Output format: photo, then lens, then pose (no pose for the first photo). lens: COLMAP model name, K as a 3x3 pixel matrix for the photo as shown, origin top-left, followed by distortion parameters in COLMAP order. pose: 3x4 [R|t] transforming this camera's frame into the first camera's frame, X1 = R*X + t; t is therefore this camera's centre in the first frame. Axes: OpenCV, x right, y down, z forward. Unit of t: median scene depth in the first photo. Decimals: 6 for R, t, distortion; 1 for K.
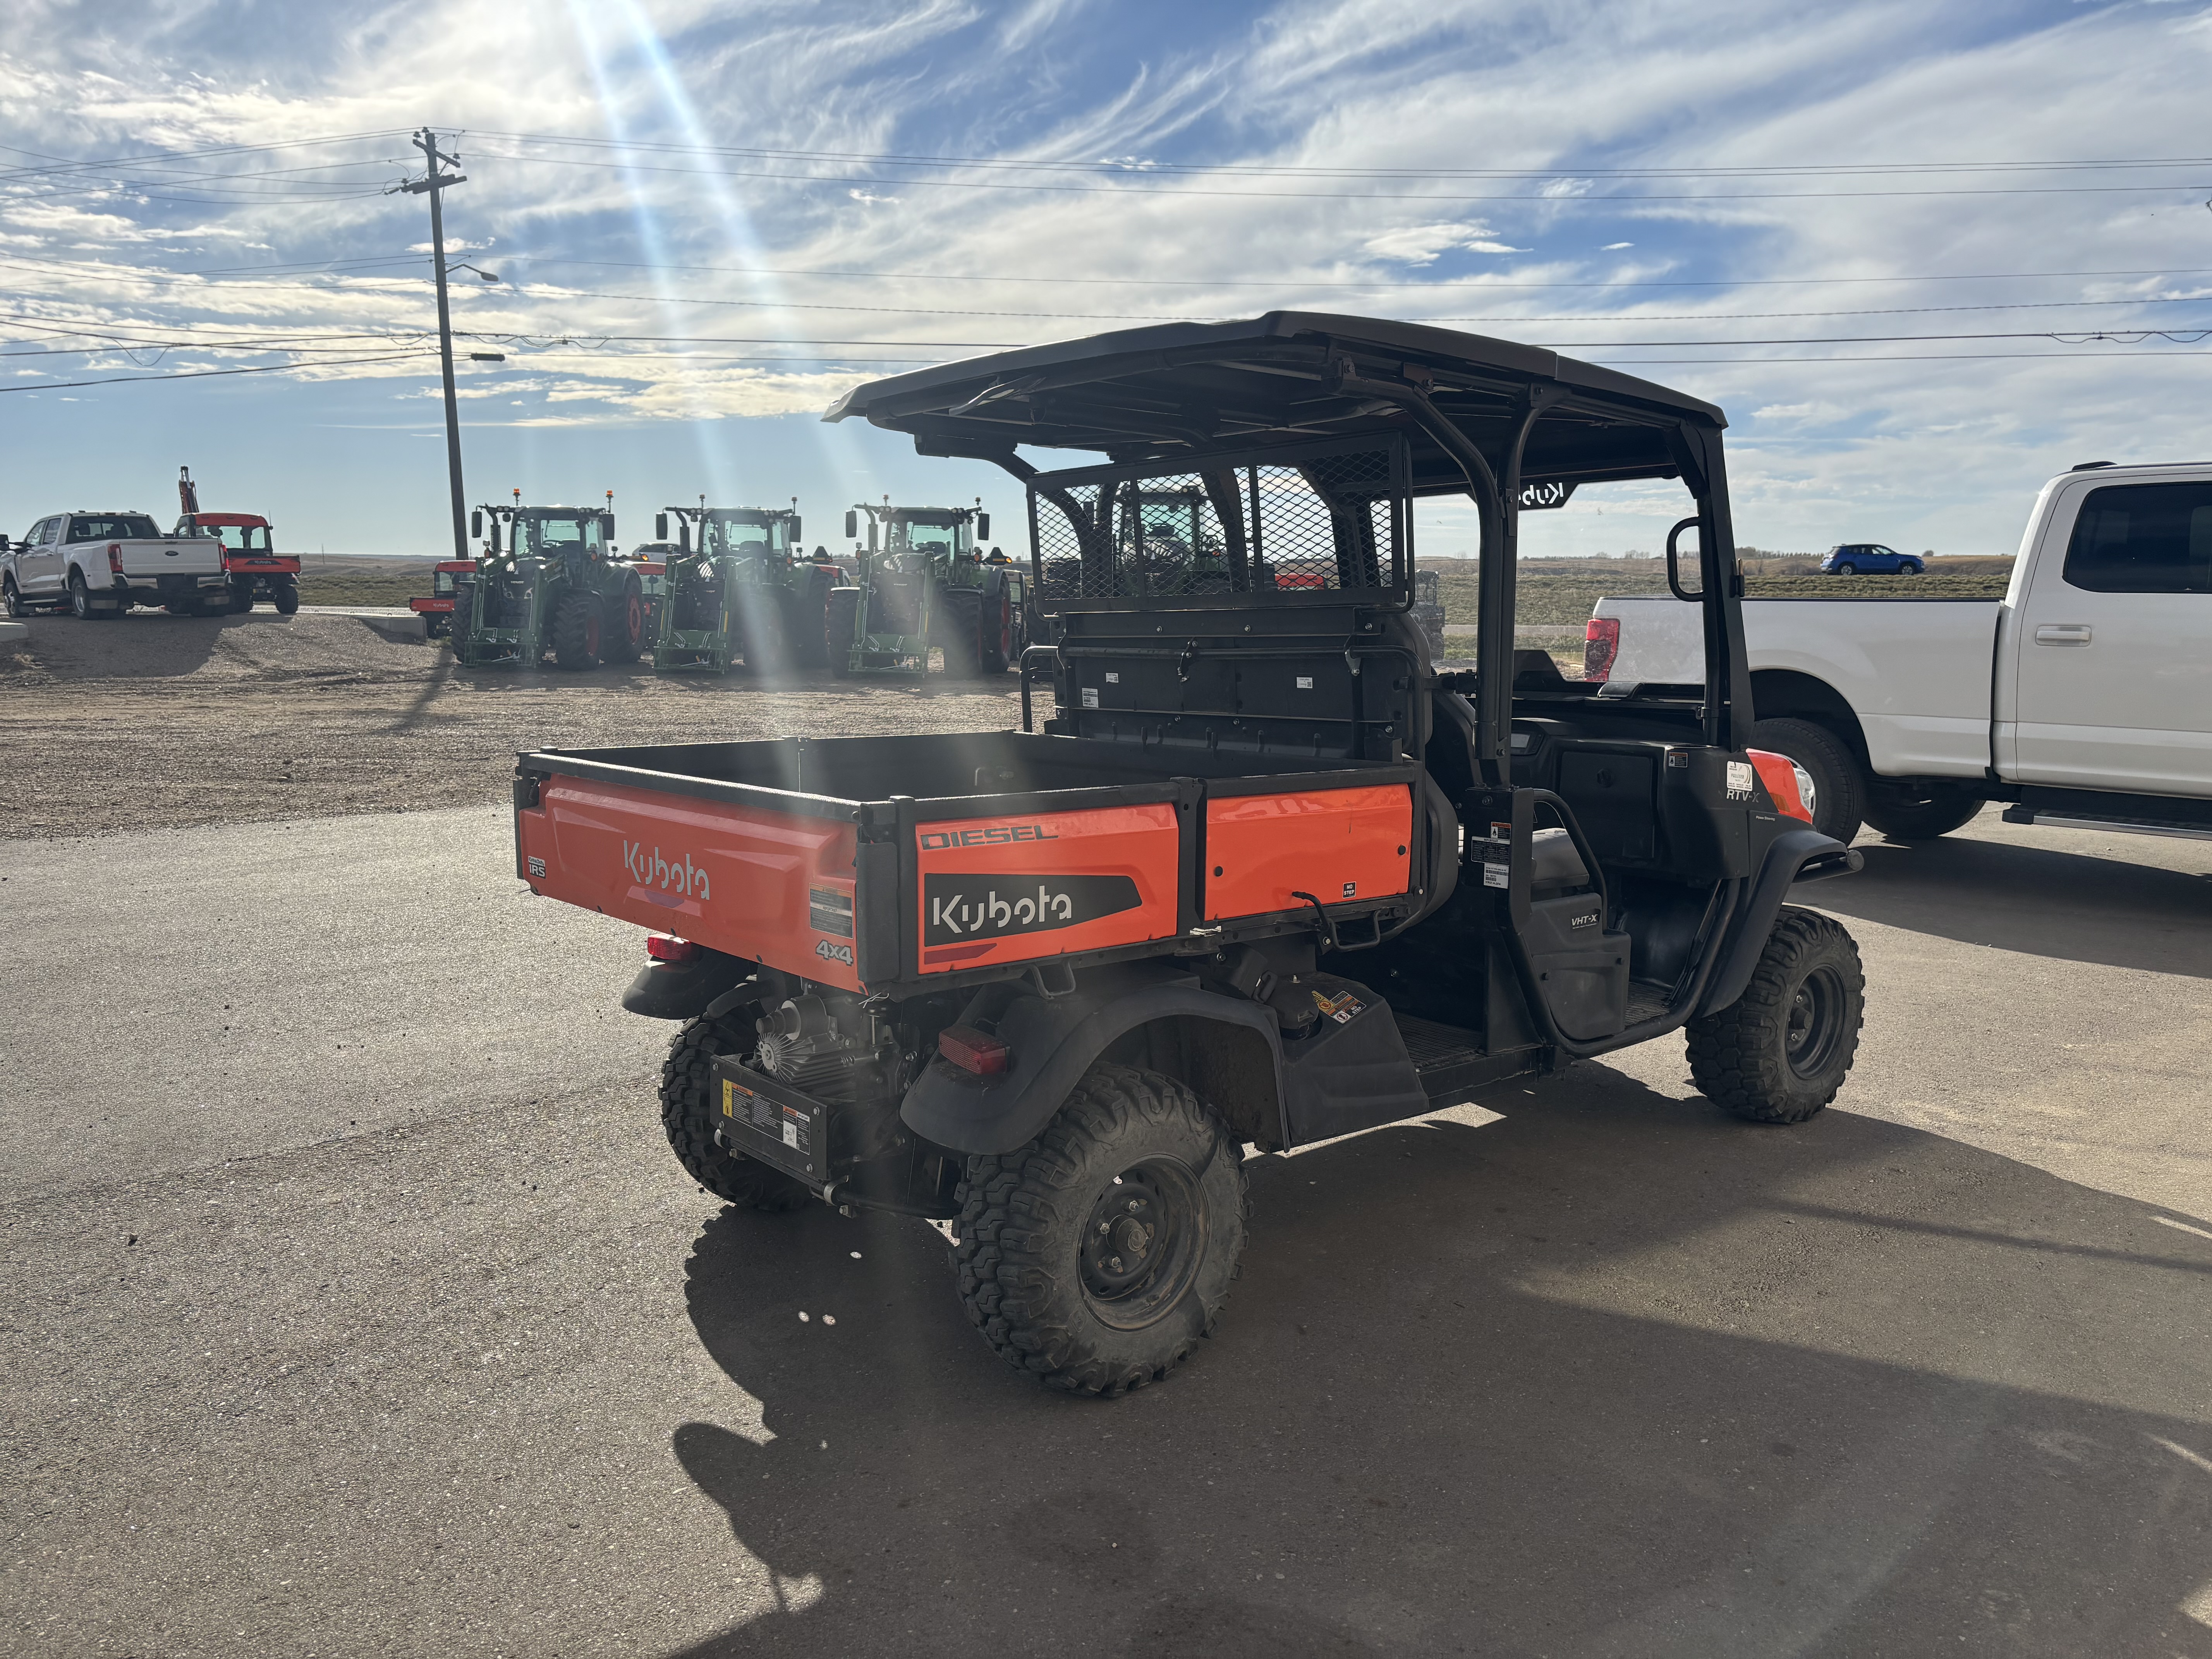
lens RADIAL K [[1752.6, 0, 1106.0], [0, 1752.6, 829.5], [0, 0, 1]] dist [0.024204, -0.001205]
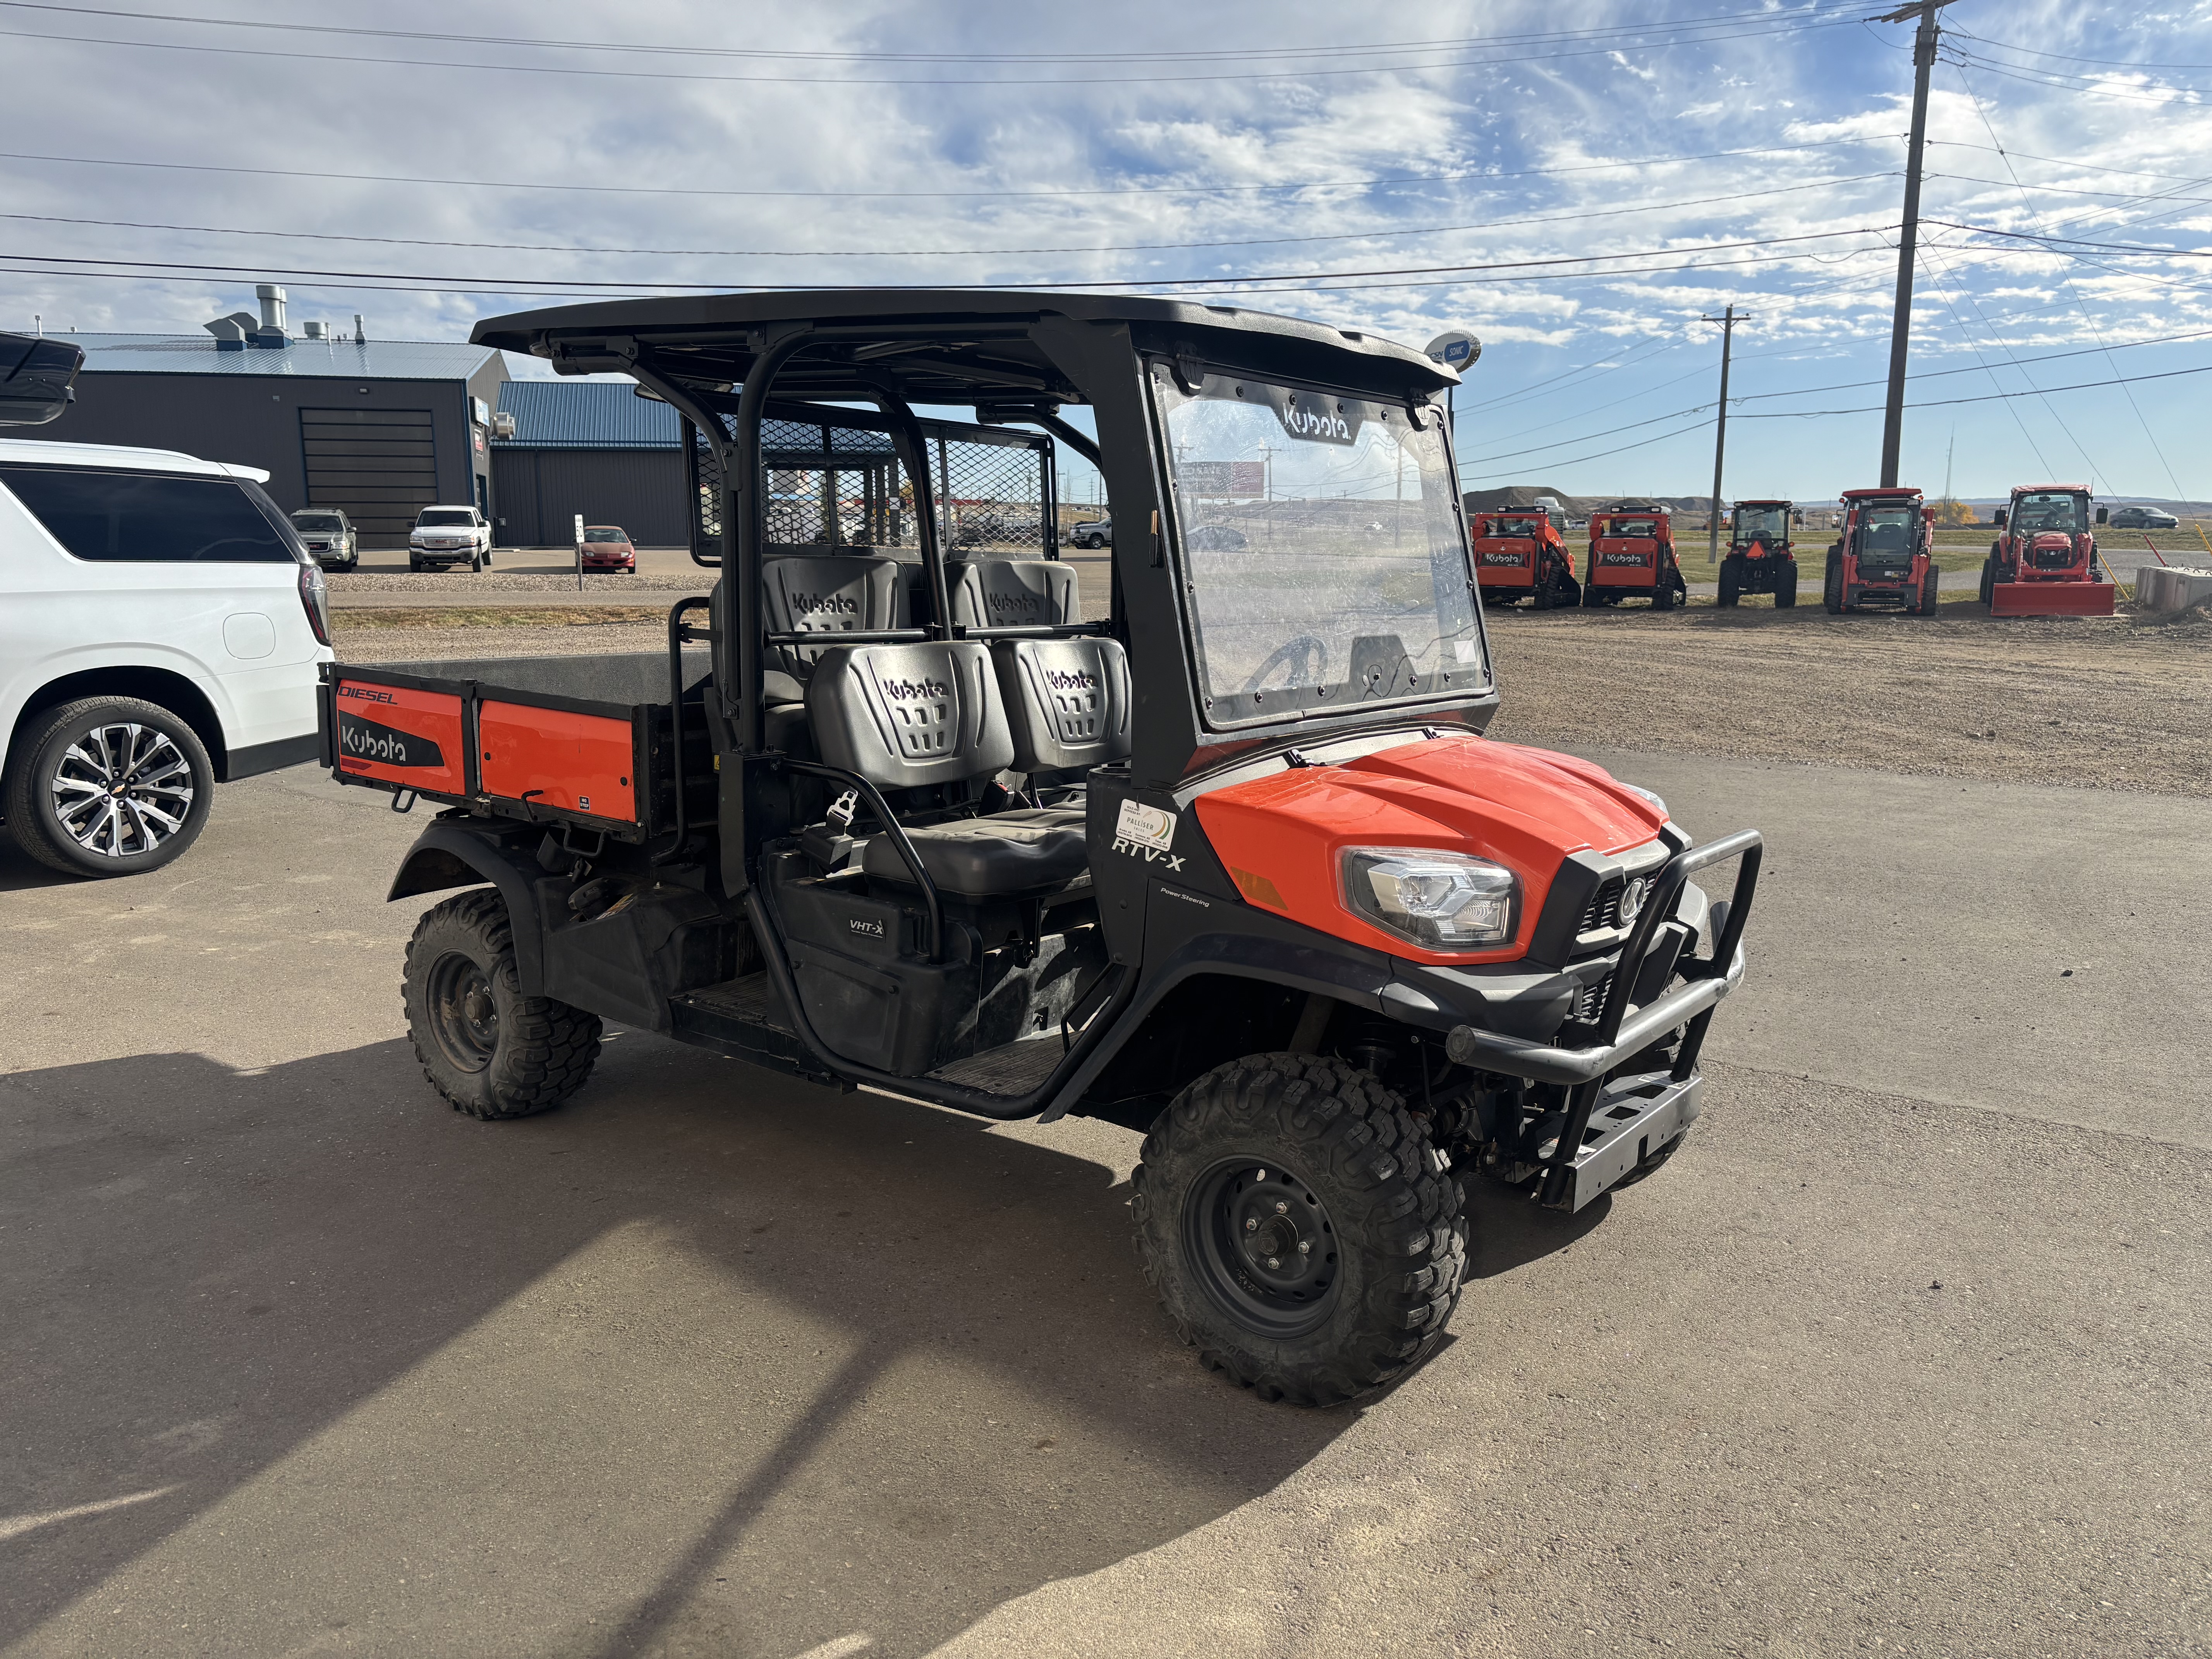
lens RADIAL K [[1704.8, 0, 1105.8], [0, 1704.8, 749.4], [0, 0, 1]] dist [0.004503, -0.001314]
pose [[0.214165, 0.124486, -0.968833, 1.278312], [-0.142791, 0.985181, 0.095022, -0.154470], [0.966304, 0.117990, 0.228767, 1.040980]]
